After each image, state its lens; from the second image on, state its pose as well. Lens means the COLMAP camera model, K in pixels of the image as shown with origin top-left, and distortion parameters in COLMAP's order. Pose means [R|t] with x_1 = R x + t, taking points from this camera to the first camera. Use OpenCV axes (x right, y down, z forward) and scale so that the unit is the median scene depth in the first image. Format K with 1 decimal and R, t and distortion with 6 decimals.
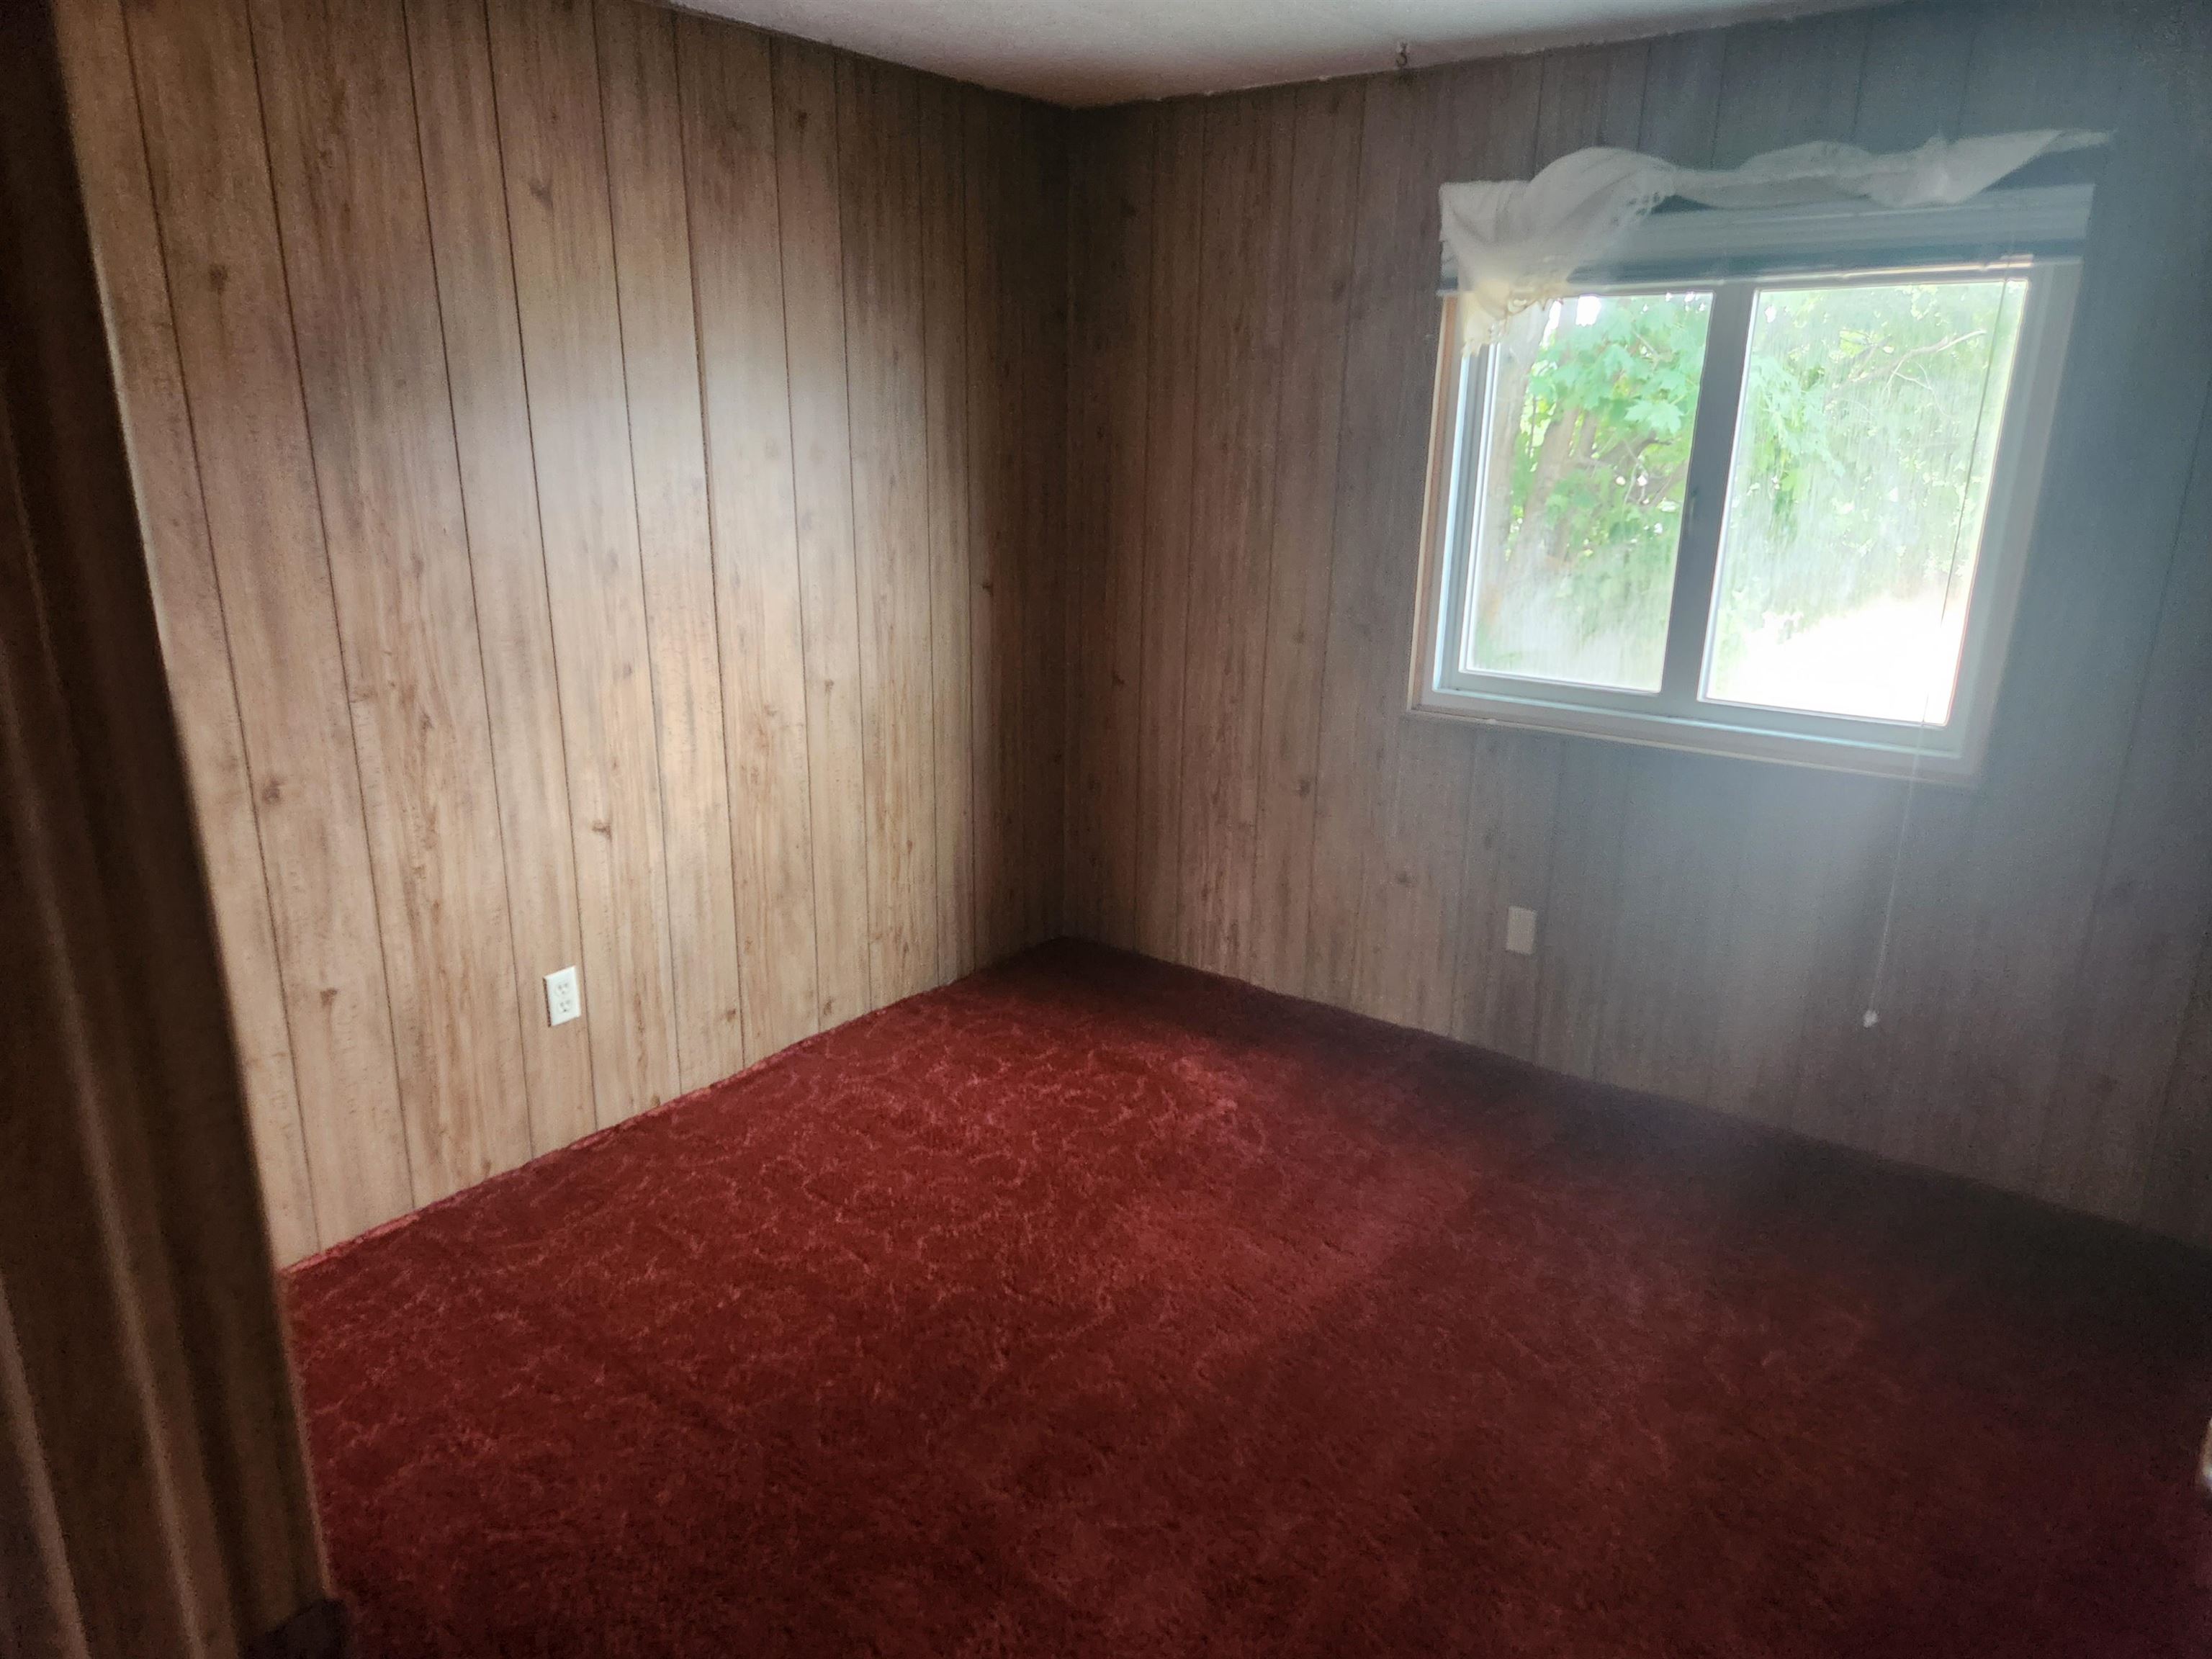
lens RADIAL K [[1476.6, 0, 1101.2], [0, 1476.6, 833.9], [0, 0, 1]] dist [0.064697, -0.040986]
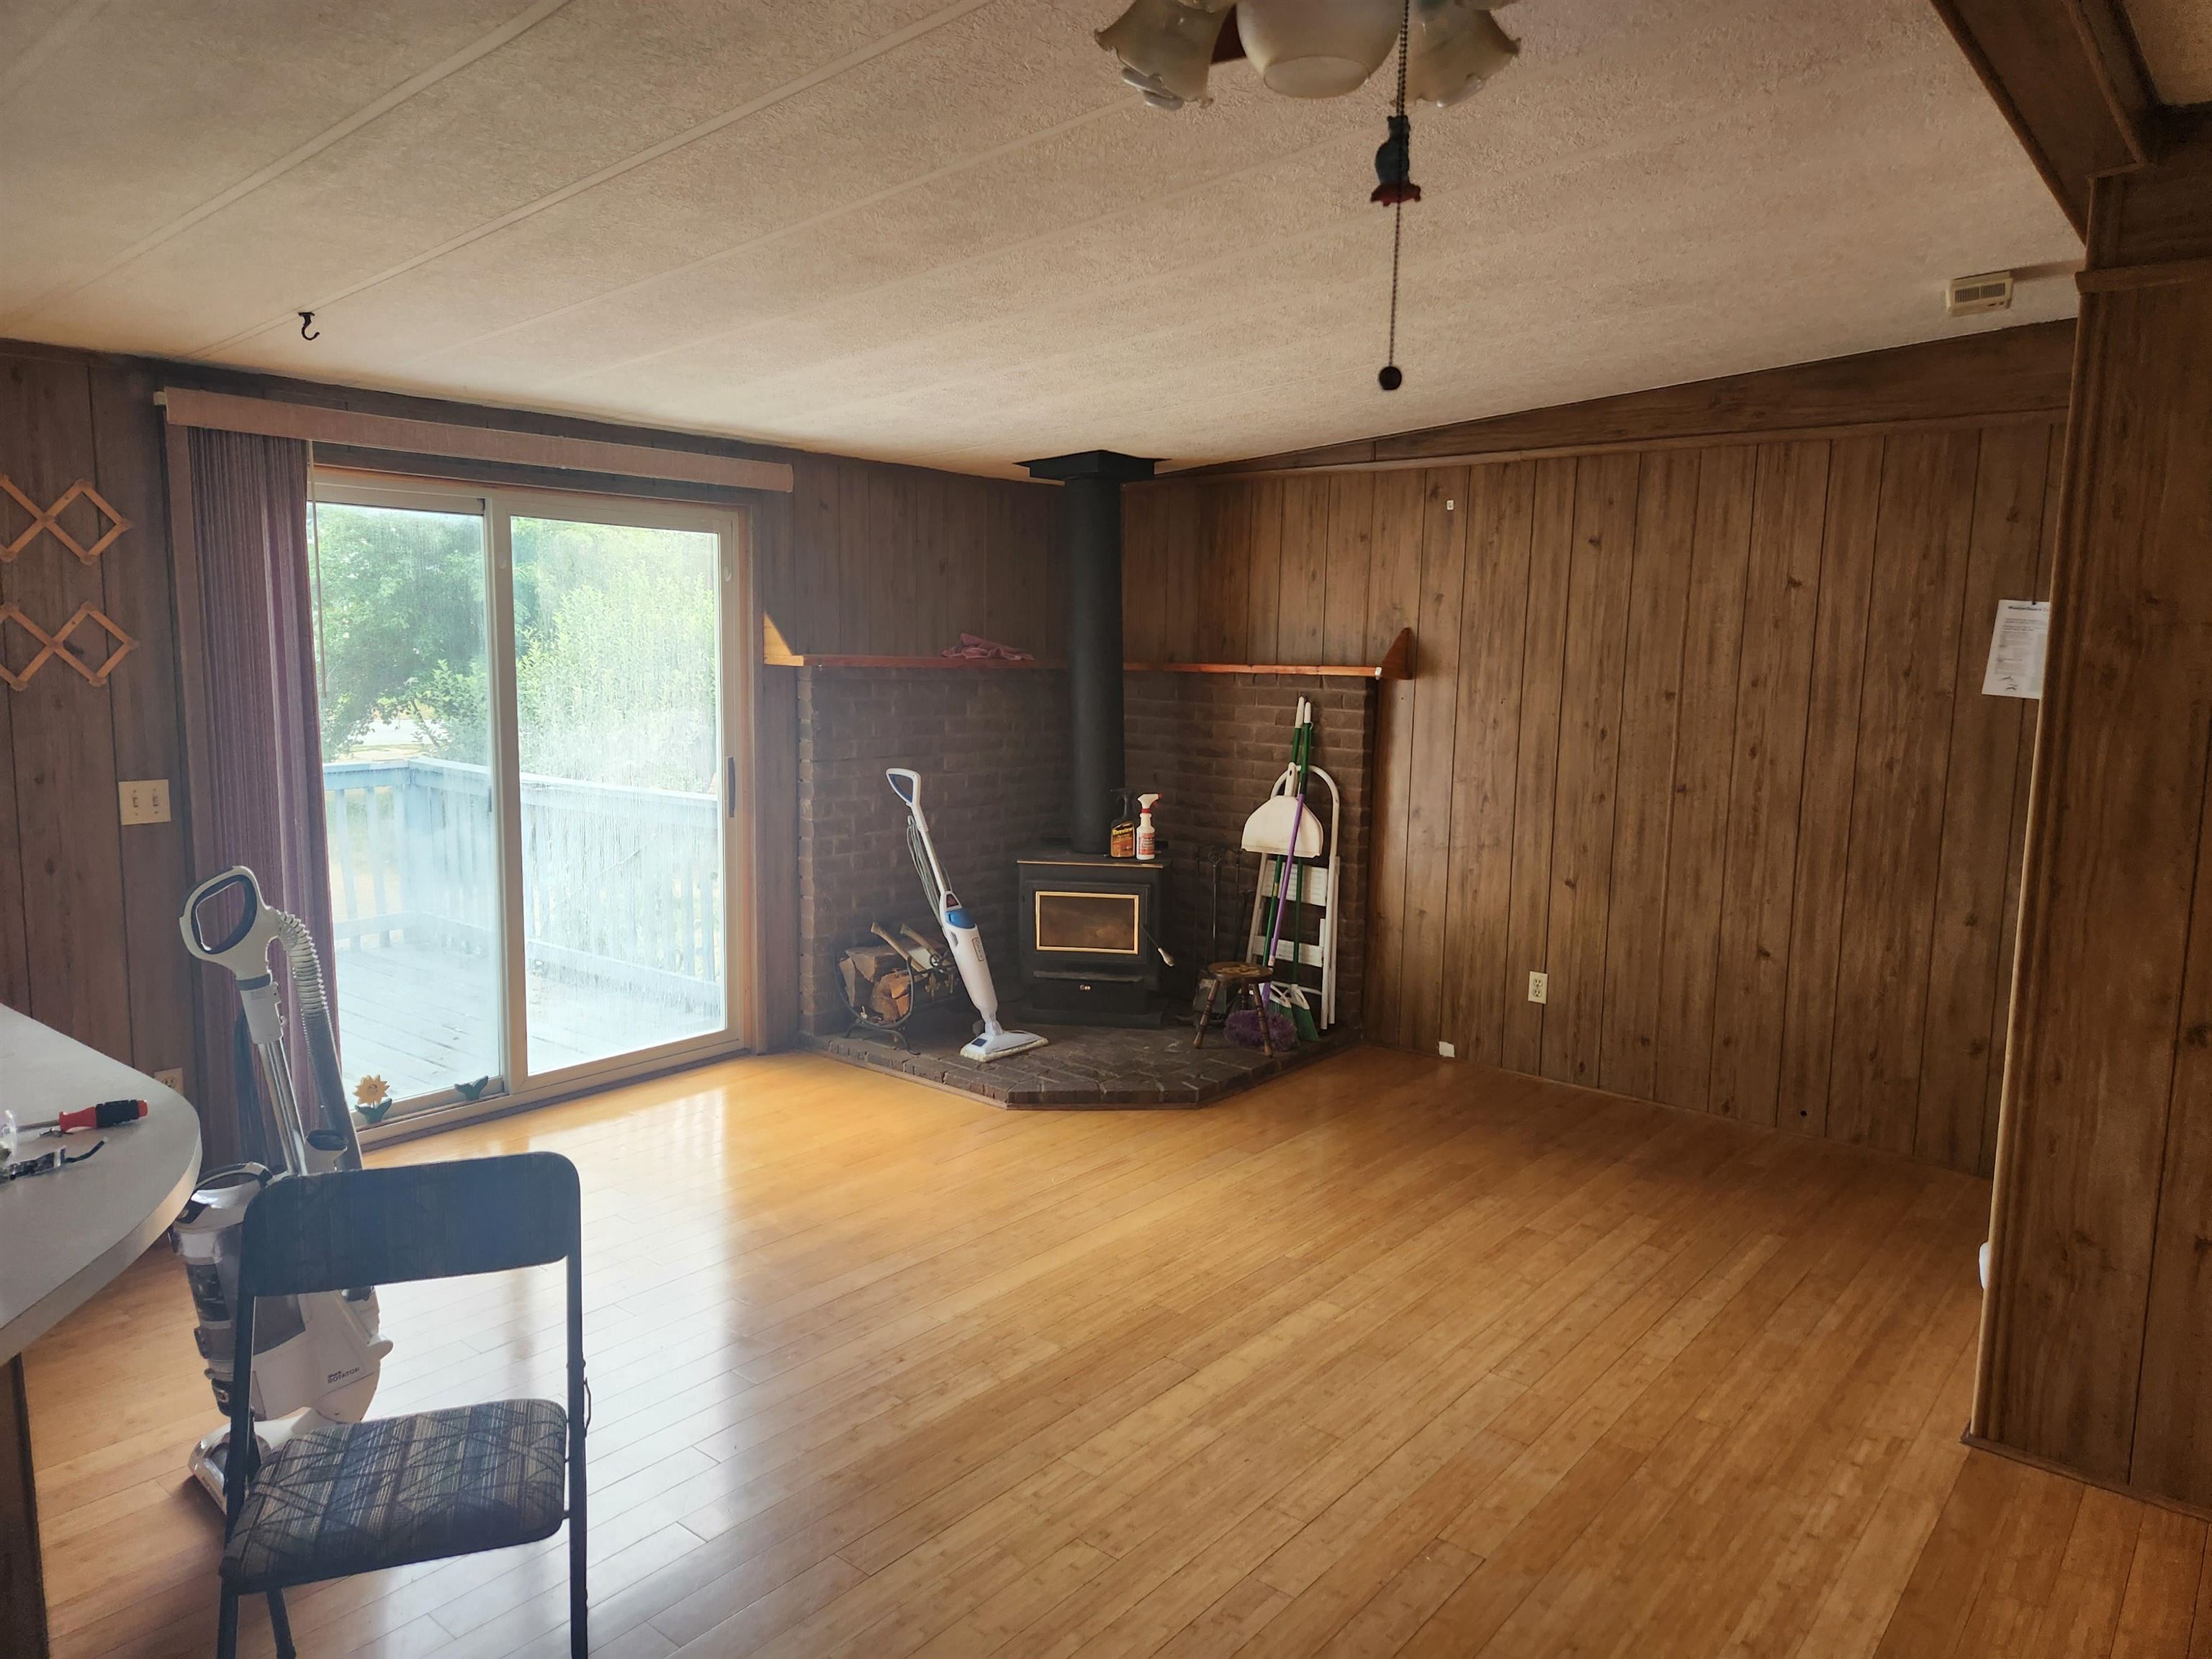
lens RADIAL K [[1476.6, 0, 1101.2], [0, 1476.6, 833.9], [0, 0, 1]] dist [0.064697, -0.040986]
pose [[0.762412, 0.092846, -0.640396, 0.392938], [-0.193827, 0.976980, -0.089113, 0.223469], [0.617381, 0.192067, 0.762858, -0.755174]]
